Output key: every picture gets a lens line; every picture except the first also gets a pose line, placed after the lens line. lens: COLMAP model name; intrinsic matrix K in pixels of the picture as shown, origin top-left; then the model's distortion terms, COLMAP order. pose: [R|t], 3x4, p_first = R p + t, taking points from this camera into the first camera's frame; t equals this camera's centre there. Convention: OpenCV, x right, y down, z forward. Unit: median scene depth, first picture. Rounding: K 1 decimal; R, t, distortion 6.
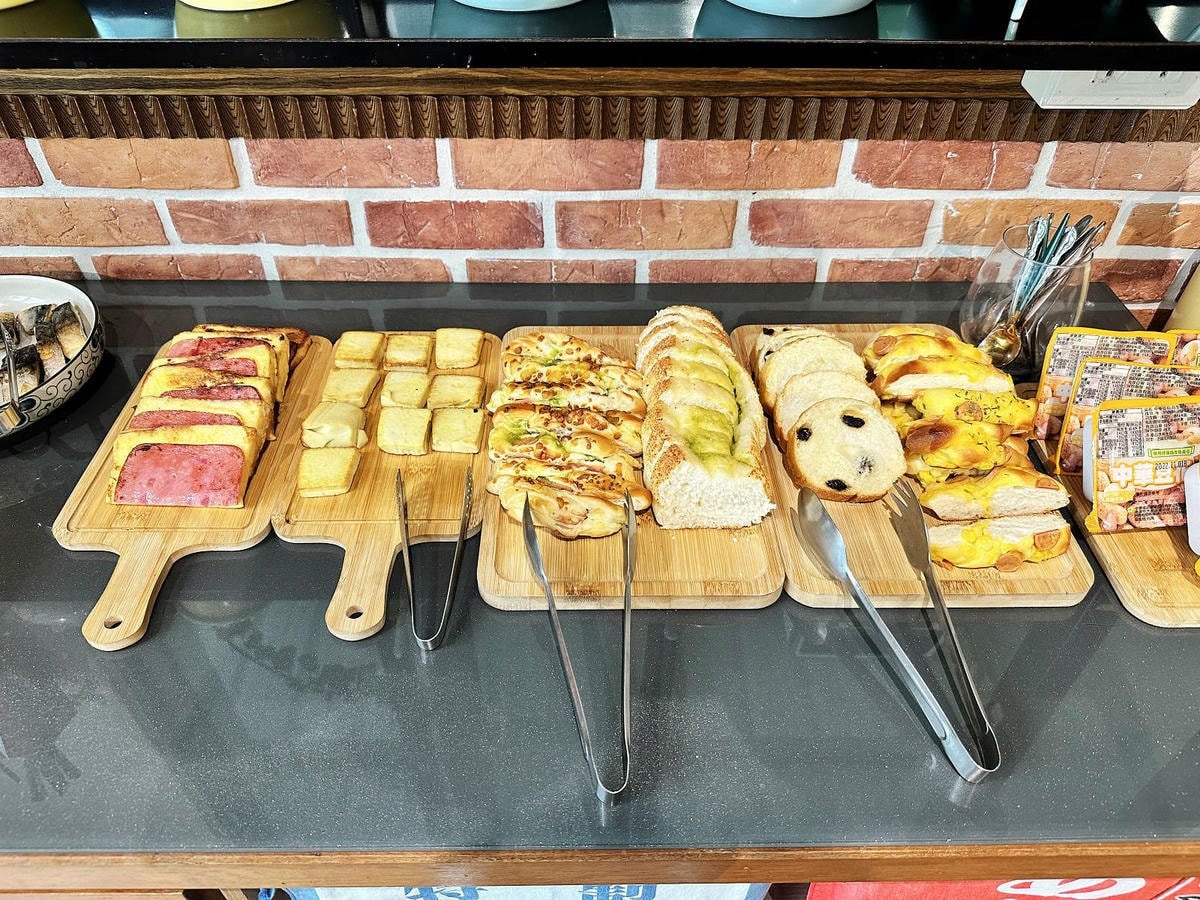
lens RADIAL K [[909.5, 0, 596.2], [0, 909.5, 461.9], [0, 0, 1]] dist [0.058558, -0.091787]
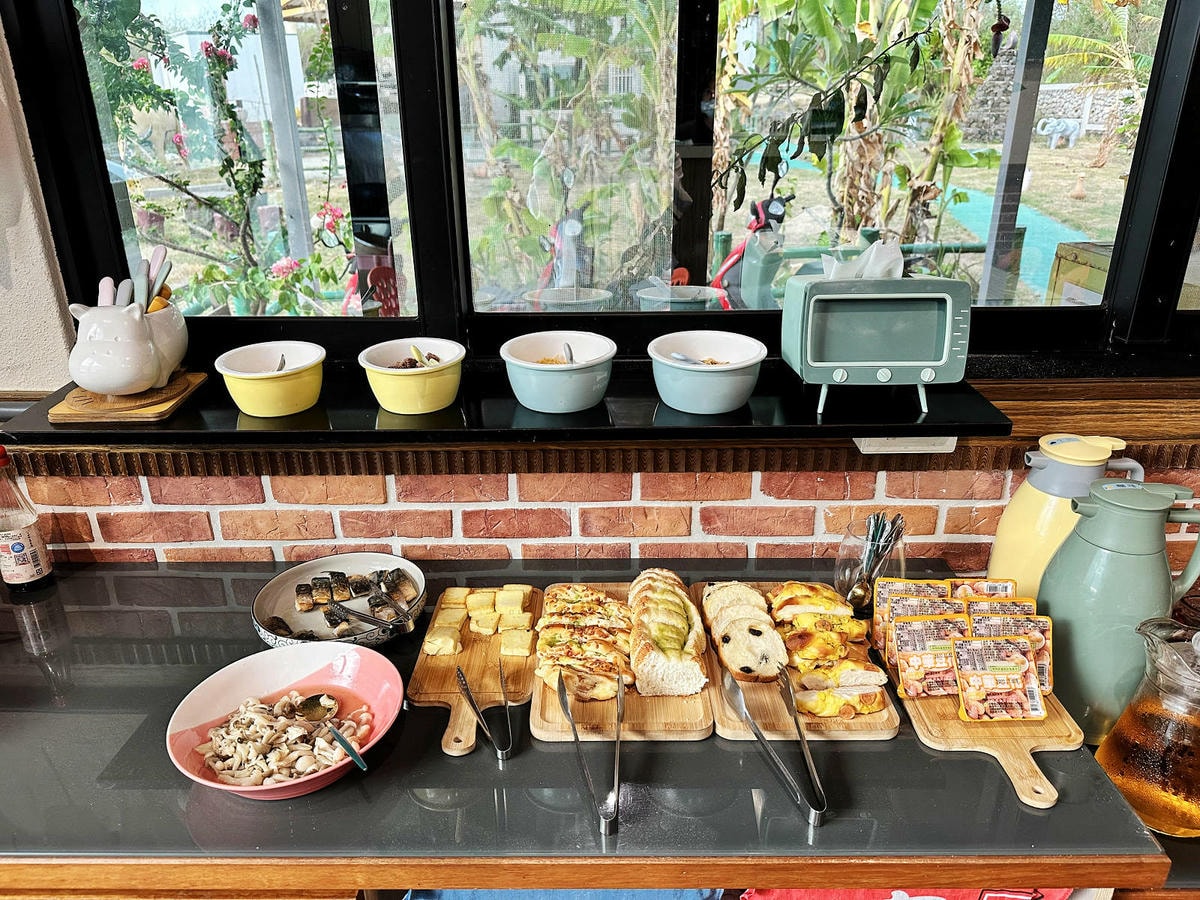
lens RADIAL K [[909.5, 0, 598.1], [0, 909.5, 441.1], [0, 0, 1]] dist [0.058558, -0.091787]
pose [[0.999631, -0.010987, -0.024836, 0.034682], [0.001493, 0.935359, -0.353697, 0.195876], [0.027117, 0.353529, 0.935030, -0.619466]]
